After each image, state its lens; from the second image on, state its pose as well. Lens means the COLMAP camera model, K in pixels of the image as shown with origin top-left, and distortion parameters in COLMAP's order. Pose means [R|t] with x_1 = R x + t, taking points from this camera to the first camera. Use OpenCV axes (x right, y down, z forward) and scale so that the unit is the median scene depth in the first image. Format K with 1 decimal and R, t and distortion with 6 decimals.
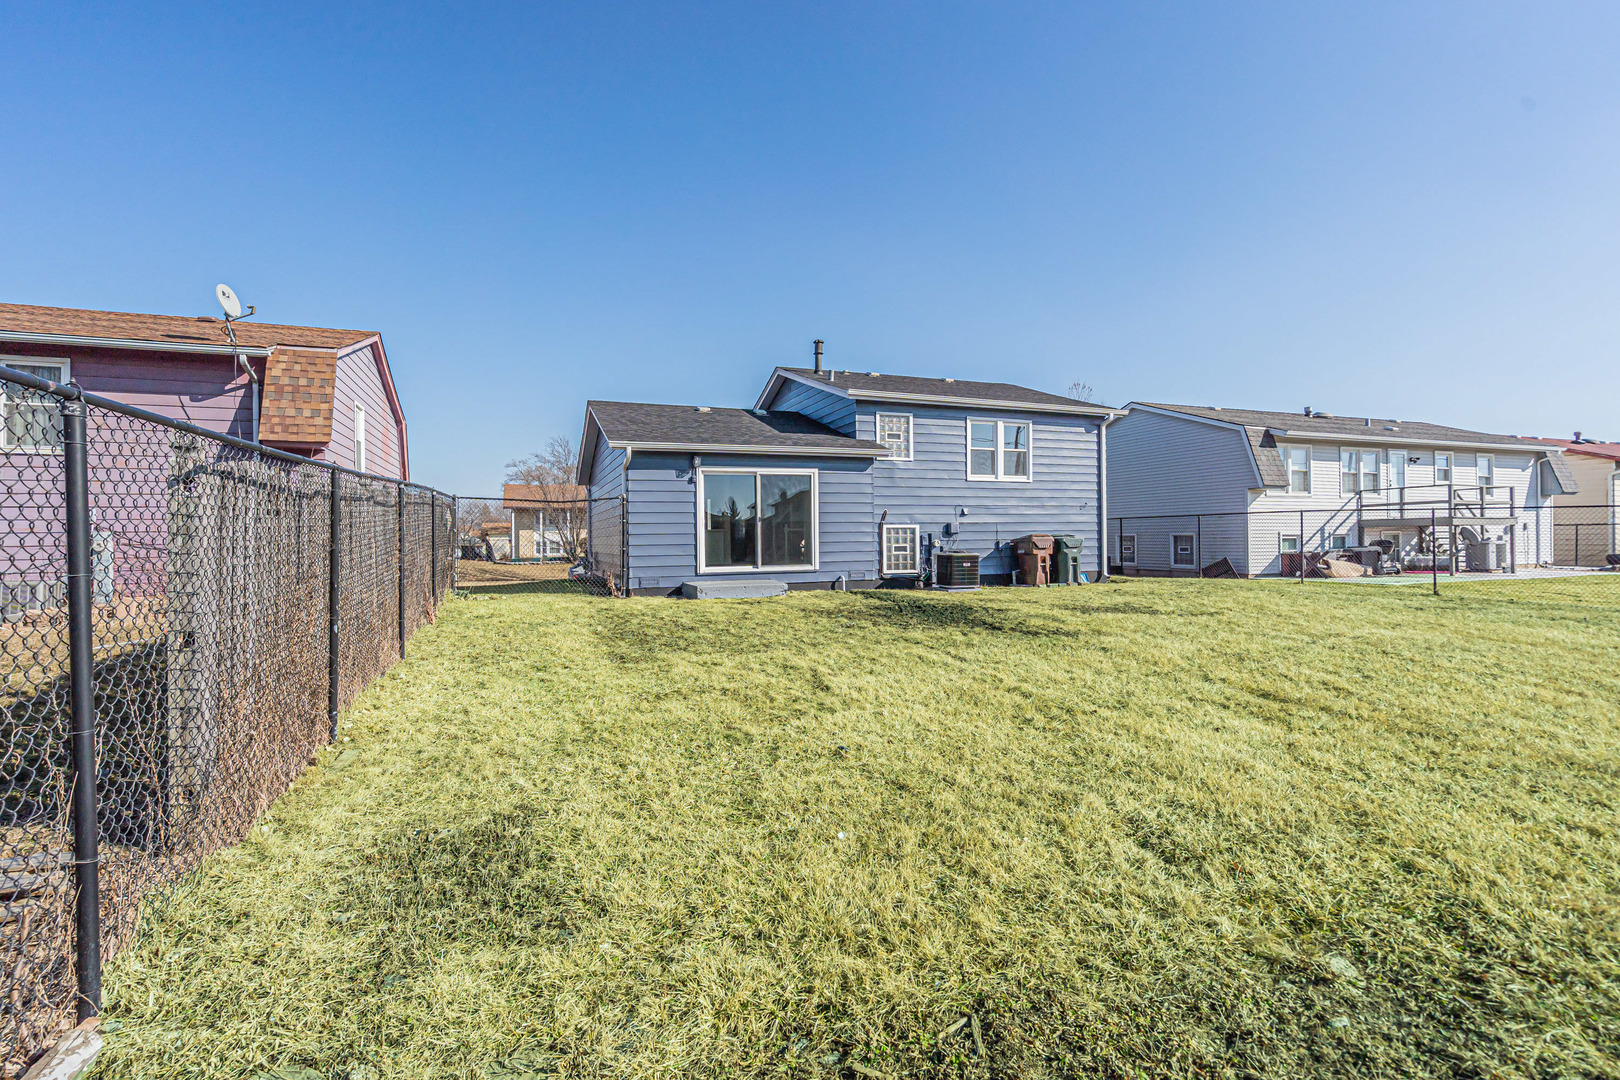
lens RADIAL K [[763.2, 0, 809.8], [0, 763.2, 538.7], [0, 0, 1]] dist [-0.032545, 0.000384]
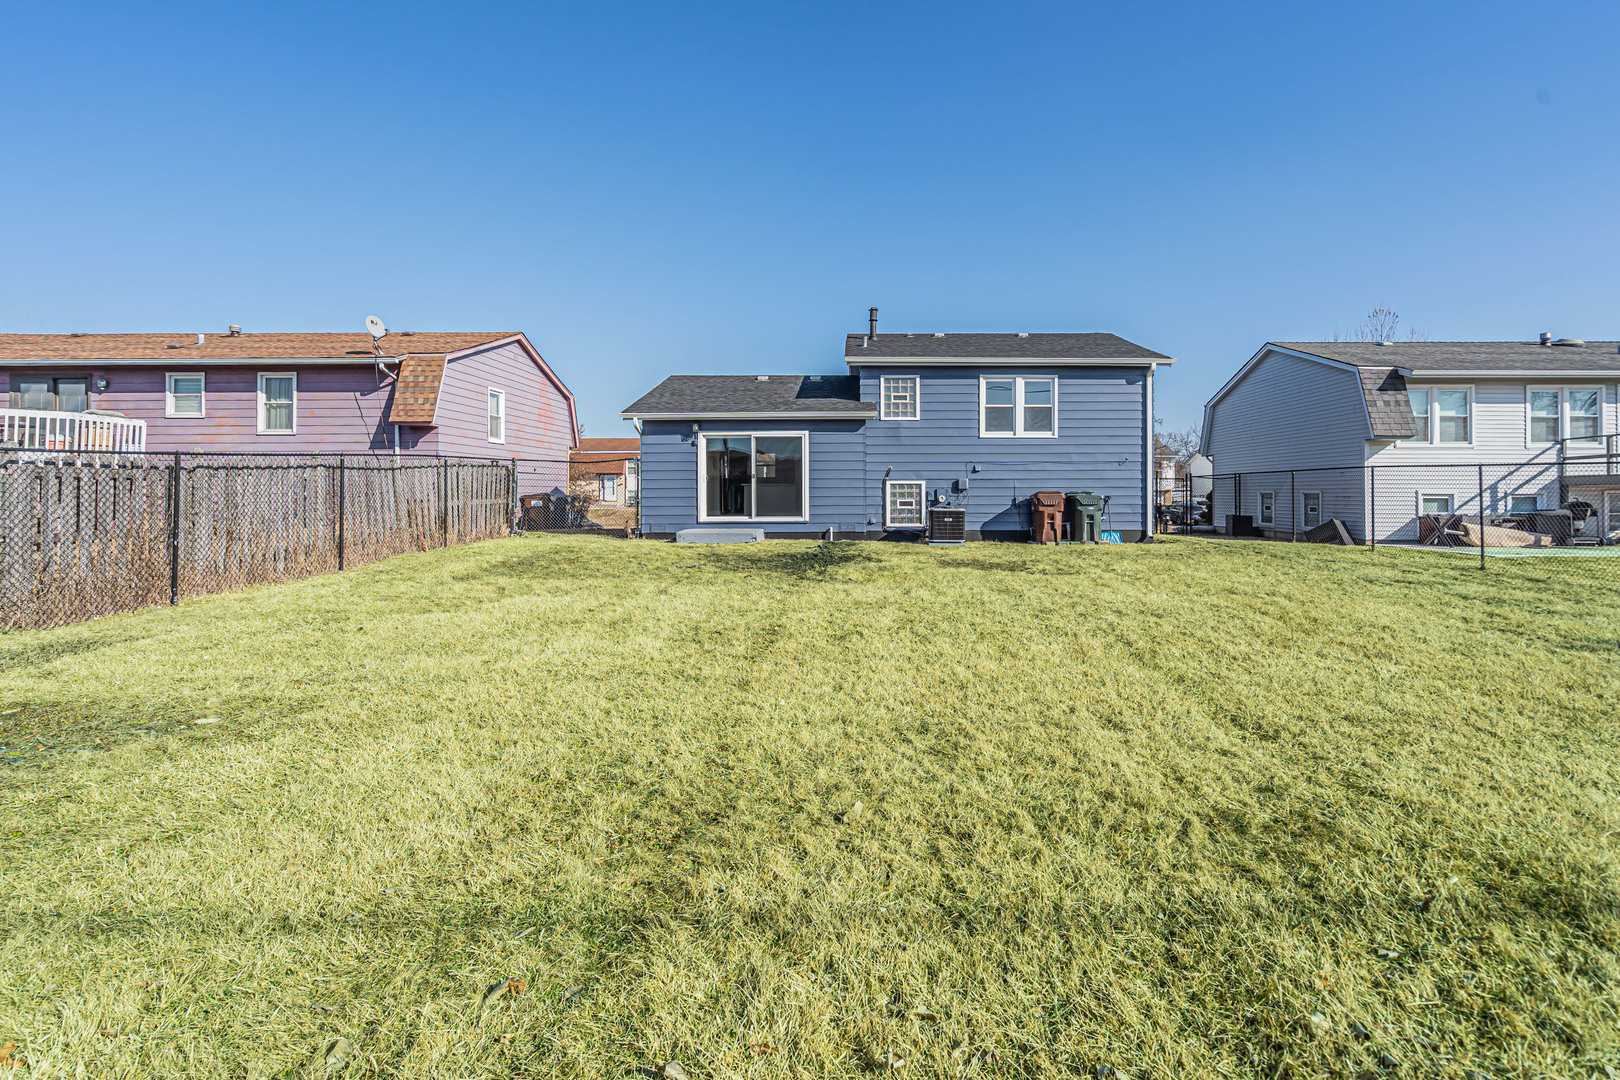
lens RADIAL K [[763.2, 0, 812.8], [0, 763.2, 495.5], [0, 0, 1]] dist [-0.032545, 0.000384]
pose [[0.926502, 0.011298, -0.376121, 0.389324], [-0.008590, 0.999924, 0.008877, -0.005989], [0.376193, -0.004994, 0.926528, -0.030308]]
